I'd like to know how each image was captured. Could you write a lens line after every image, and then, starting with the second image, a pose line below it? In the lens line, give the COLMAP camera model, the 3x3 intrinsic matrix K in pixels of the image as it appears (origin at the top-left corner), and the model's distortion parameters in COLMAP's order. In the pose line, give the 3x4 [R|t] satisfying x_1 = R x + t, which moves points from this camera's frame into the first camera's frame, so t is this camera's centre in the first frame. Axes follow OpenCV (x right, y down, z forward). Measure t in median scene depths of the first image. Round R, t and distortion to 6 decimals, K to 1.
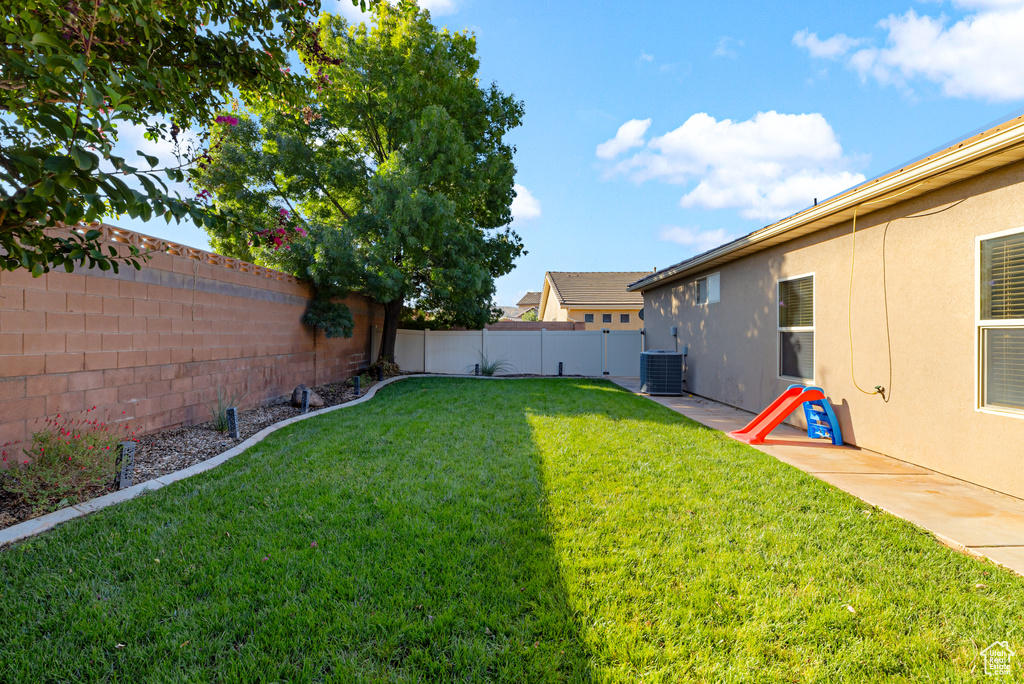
lens RADIAL K [[466.6, 0, 512.1], [0, 466.6, 336.3], [0, 0, 1]] dist [0.000767, -0.000111]
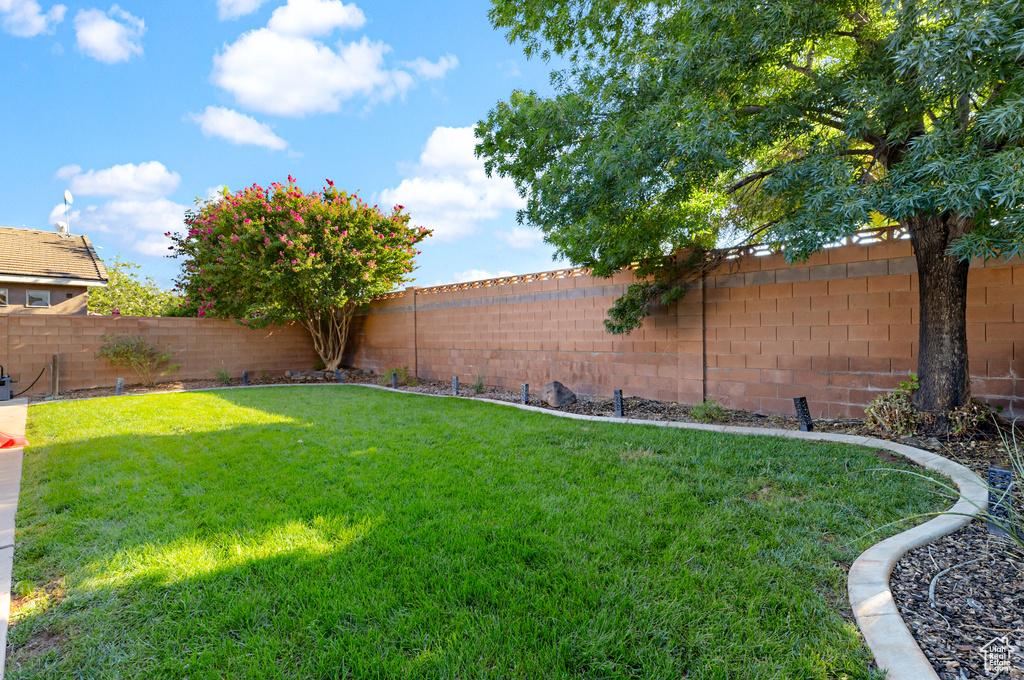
lens RADIAL K [[466.6, 0, 512.6], [0, 466.6, 348.7], [0, 0, 1]] dist [0.000767, -0.000111]
pose [[-0.698307, 0.002340, -0.715795, 0.418437], [-0.007130, 0.999922, 0.010224, 0.034217], [0.715763, 0.012243, -0.698236, 2.118519]]
